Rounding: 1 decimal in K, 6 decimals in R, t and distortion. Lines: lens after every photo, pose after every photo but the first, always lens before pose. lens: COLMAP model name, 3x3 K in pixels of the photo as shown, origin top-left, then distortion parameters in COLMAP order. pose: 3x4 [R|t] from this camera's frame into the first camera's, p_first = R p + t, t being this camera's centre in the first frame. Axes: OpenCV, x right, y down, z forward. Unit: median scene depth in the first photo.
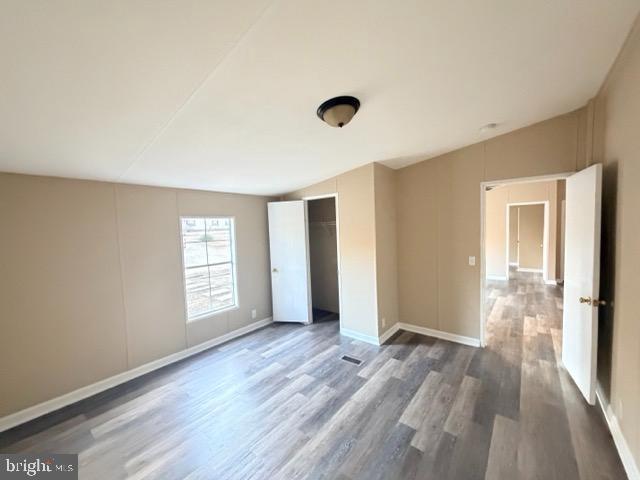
lens RADIAL K [[255.7, 0, 318.9], [0, 255.7, 242.5], [0, 0, 1]] dist [0.002248, -0.000029]
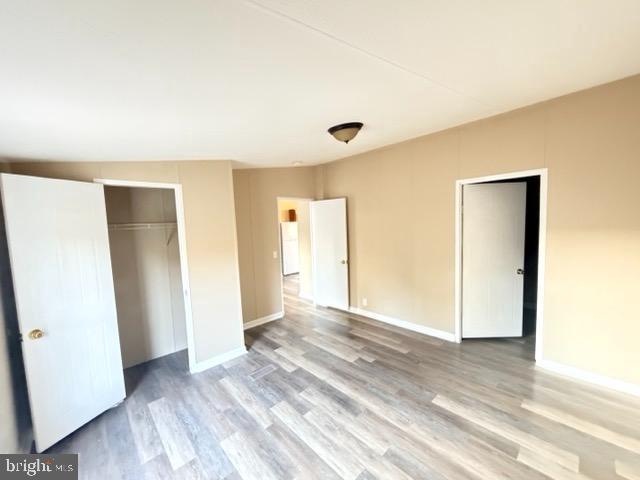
lens RADIAL K [[255.7, 0, 319.1], [0, 255.7, 243.0], [0, 0, 1]] dist [0.002248, -0.000029]
pose [[0.131816, -0.054536, 0.989773, -0.857099], [0.092712, 0.994787, 0.042465, -0.030516], [-0.986929, 0.086166, 0.136185, 0.735283]]
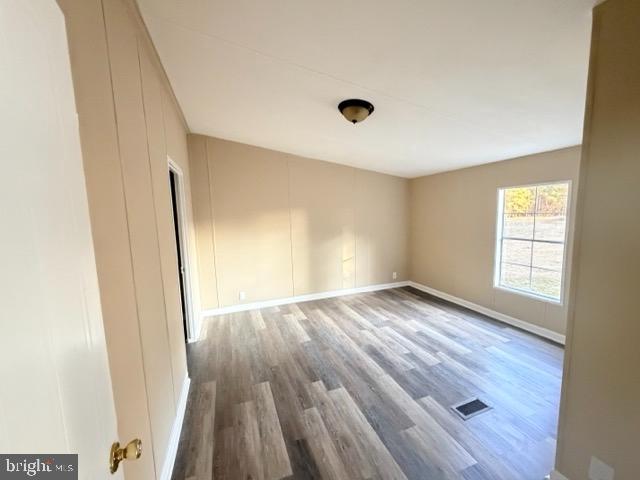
lens RADIAL K [[255.7, 0, 320.4], [0, 255.7, 240.1], [0, 0, 1]] dist [0.002248, -0.000029]
pose [[-0.504274, 0.141184, -0.851924, 0.952071], [-0.003174, 0.986235, 0.165322, -0.077638], [0.863538, 0.086072, -0.496885, 1.110805]]
